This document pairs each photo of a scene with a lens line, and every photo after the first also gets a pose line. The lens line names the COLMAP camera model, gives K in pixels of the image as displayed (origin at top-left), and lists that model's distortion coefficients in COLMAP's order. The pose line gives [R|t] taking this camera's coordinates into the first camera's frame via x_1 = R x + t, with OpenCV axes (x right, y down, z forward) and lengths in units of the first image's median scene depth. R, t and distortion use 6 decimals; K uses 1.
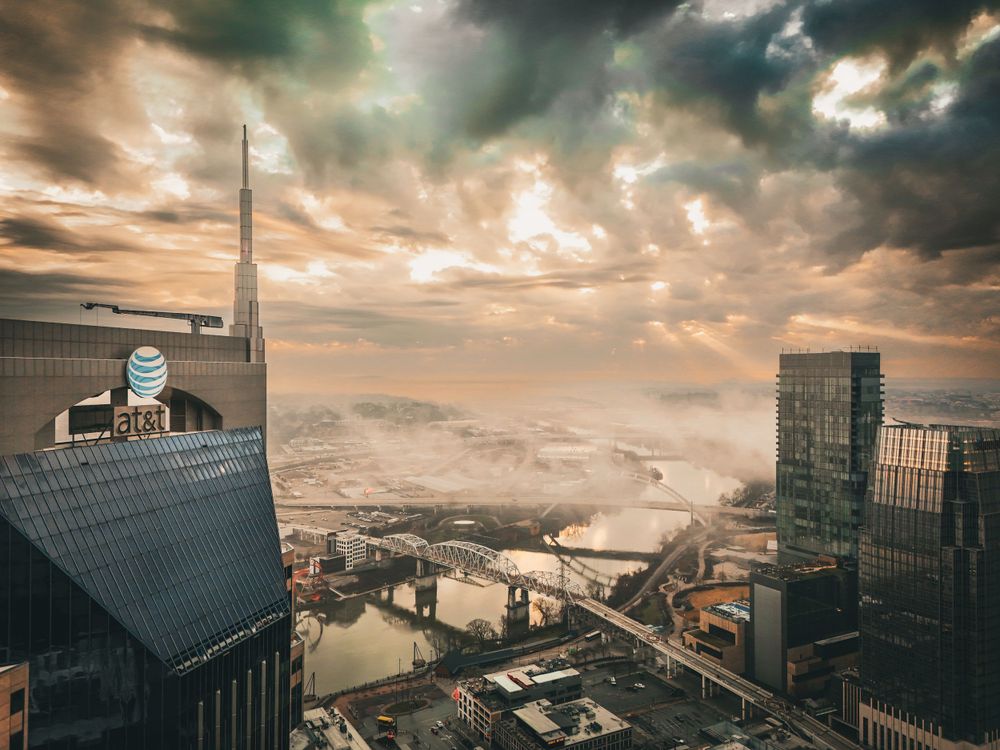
lens RADIAL K [[736.1, 0, 489.4], [0, 736.1, 365.7], [0, 0, 1]] dist [0.081585, -0.067998]
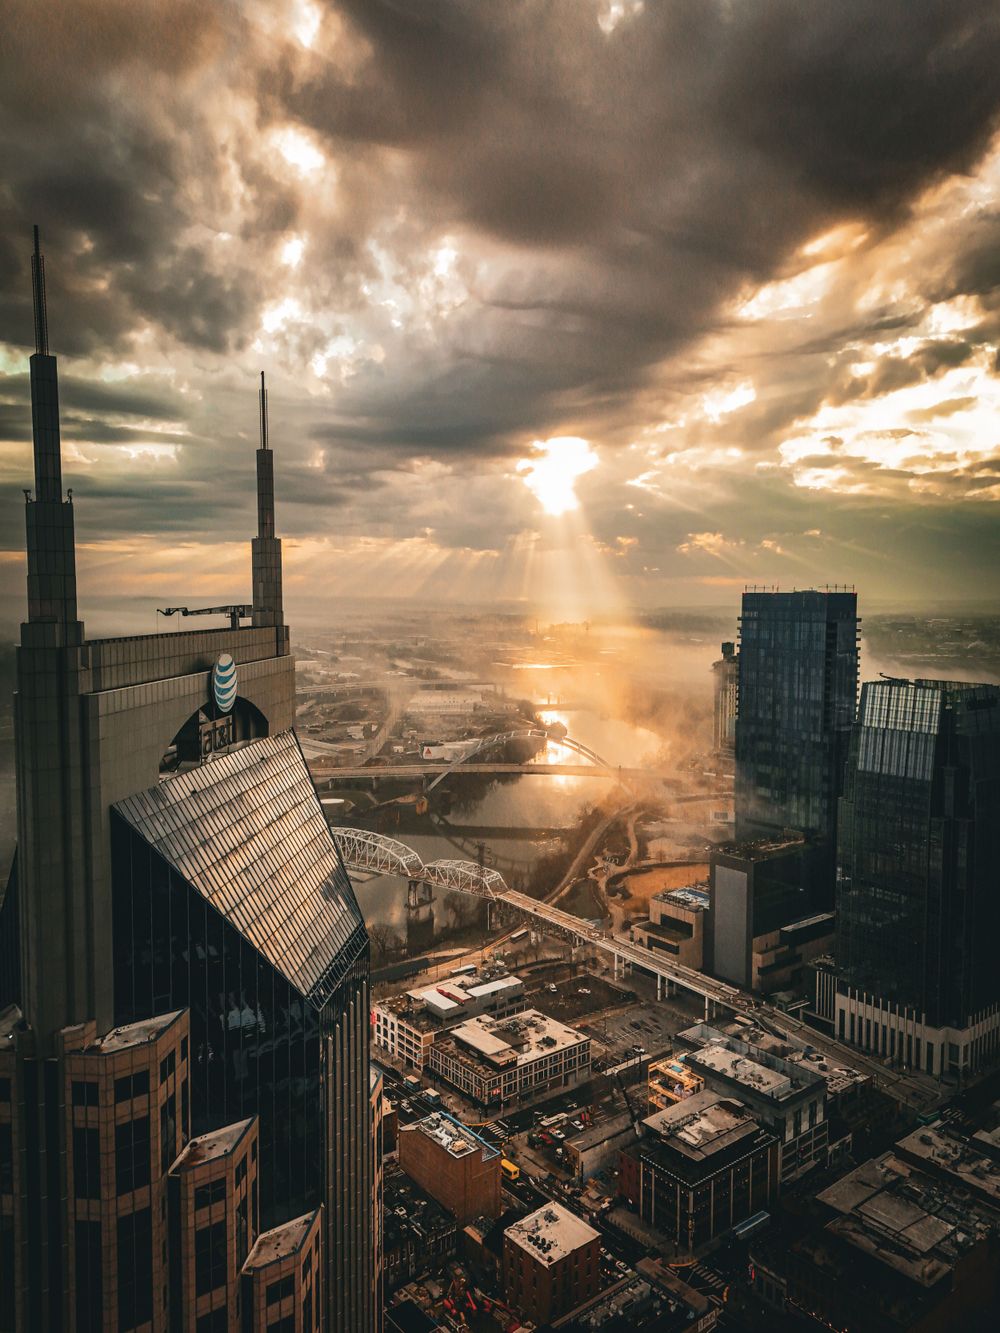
lens RADIAL K [[981.2, 0, 494.8], [0, 981.2, 649.8], [0, 0, 1]] dist [0.081585, -0.067998]
pose [[0.986037, -0.006905, 0.166384, -0.074183], [-0.003872, 0.997919, 0.064358, -0.023266], [-0.166482, -0.064104, 0.983959, -0.048531]]
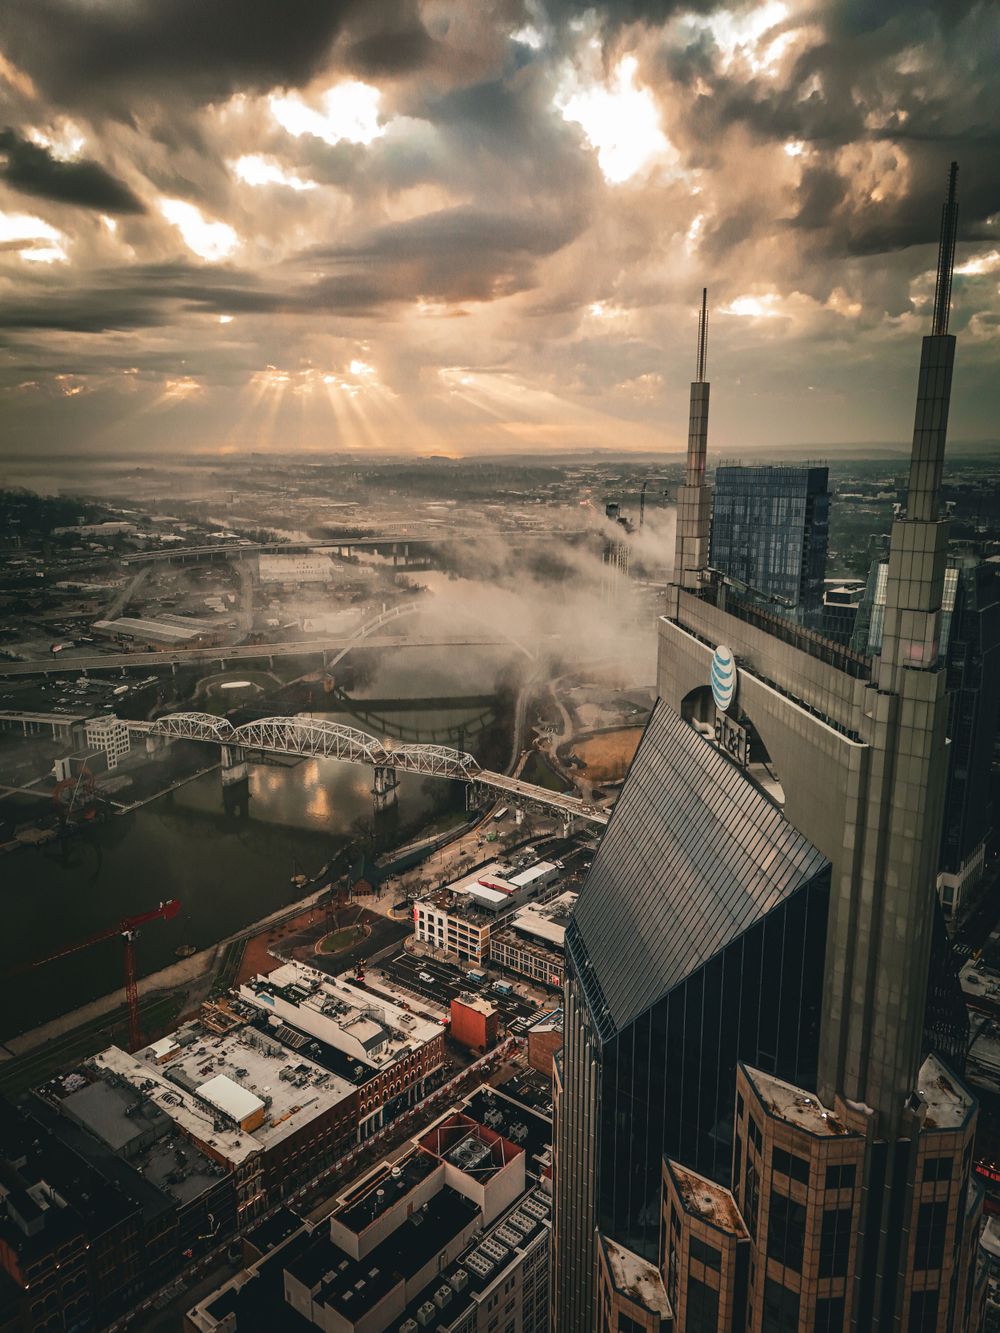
lens RADIAL K [[981.2, 0, 520.3], [0, 981.2, 648.7], [0, 0, 1]] dist [0.081585, -0.067998]
pose [[0.932880, -0.077519, 0.351747, -0.239509], [0.003011, 0.978210, 0.207594, -0.051435], [-0.360175, -0.192601, 0.912786, 0.030999]]
